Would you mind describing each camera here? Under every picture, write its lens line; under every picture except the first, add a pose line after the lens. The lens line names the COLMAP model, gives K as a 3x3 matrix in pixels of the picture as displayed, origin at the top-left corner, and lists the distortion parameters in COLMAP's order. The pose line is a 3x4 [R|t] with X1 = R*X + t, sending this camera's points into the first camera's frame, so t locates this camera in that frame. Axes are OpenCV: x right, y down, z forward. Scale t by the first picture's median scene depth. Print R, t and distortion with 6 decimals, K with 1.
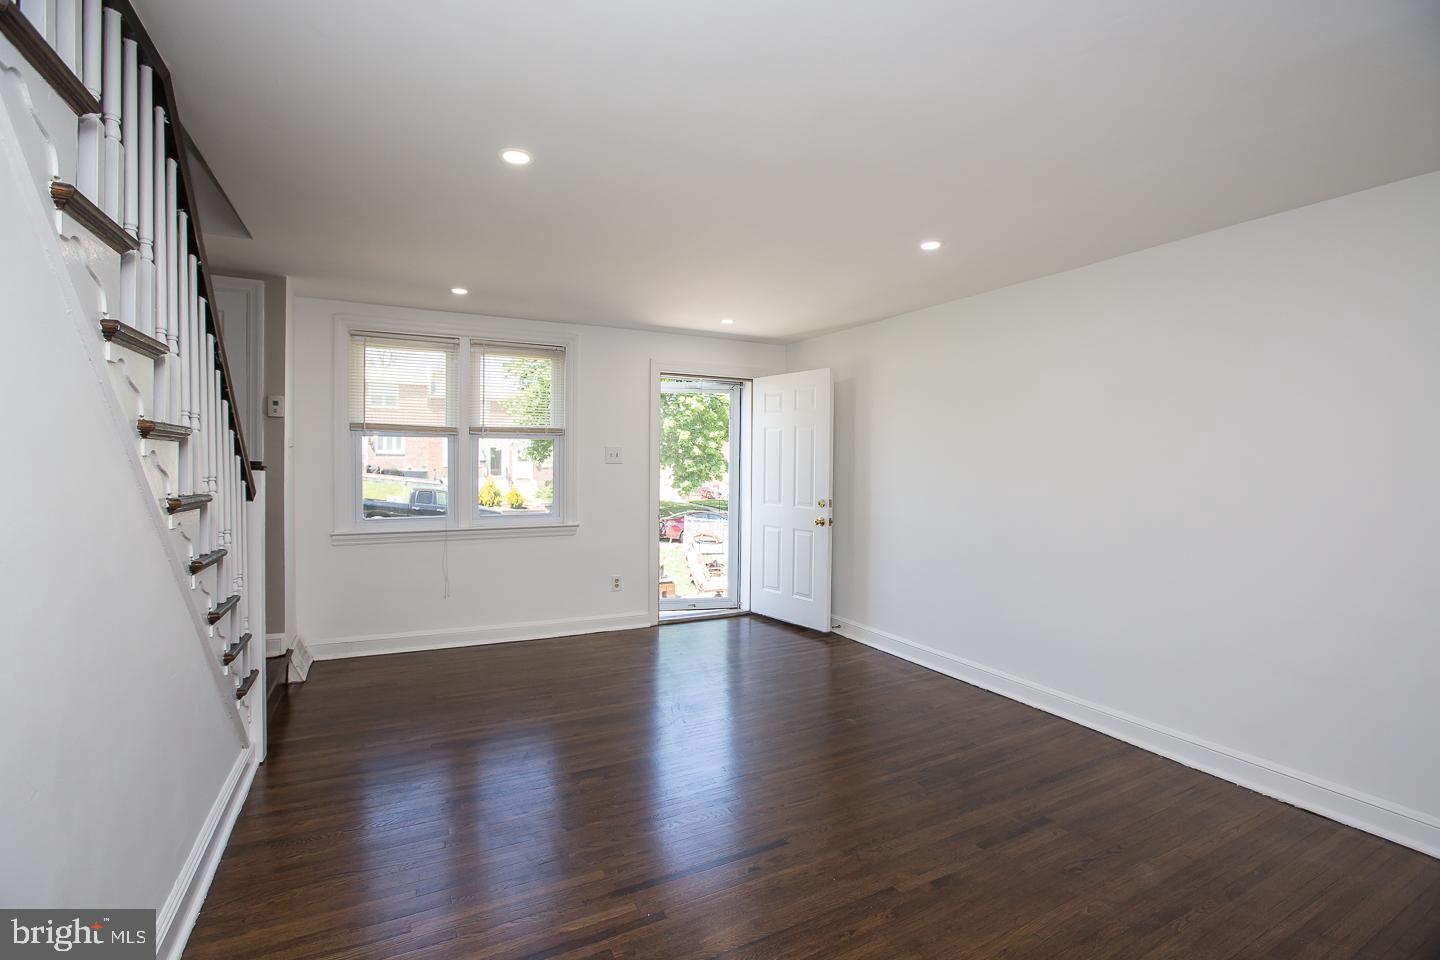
lens RADIAL K [[657.3, 0, 721.3], [0, 657.3, 474.0], [0, 0, 1]] dist [-0.002324, -0.000098]
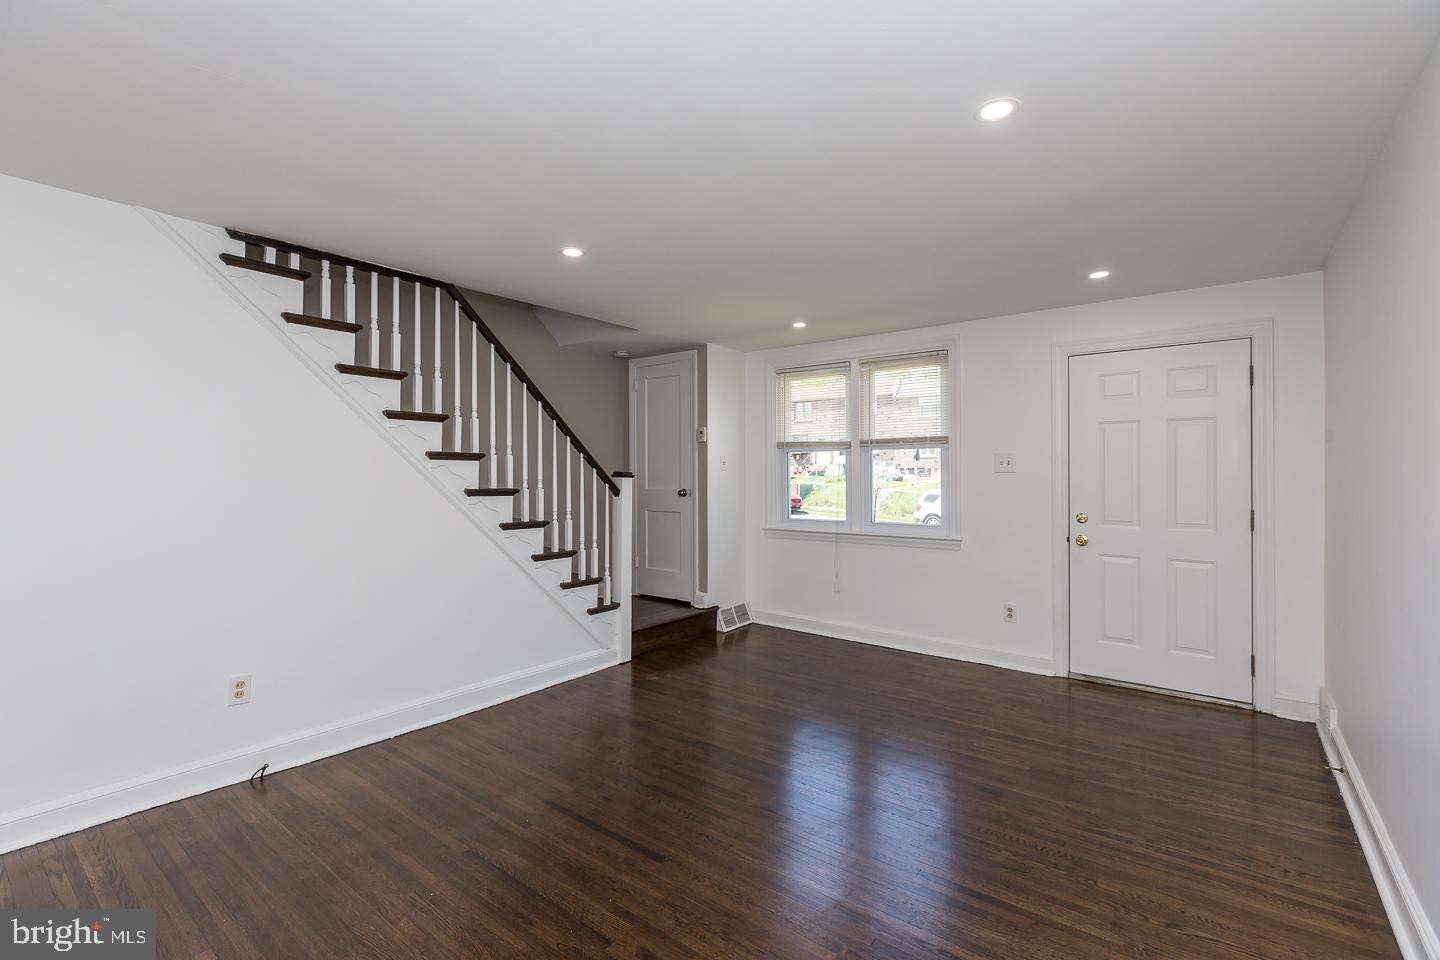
lens RADIAL K [[657.3, 0, 721.3], [0, 657.3, 474.0], [0, 0, 1]] dist [-0.002324, -0.000098]
pose [[0.439152, -0.004435, -0.898402, 0.499065], [-0.011482, 0.999878, -0.010549, -0.001419], [0.898339, 0.014948, 0.439048, 0.318755]]
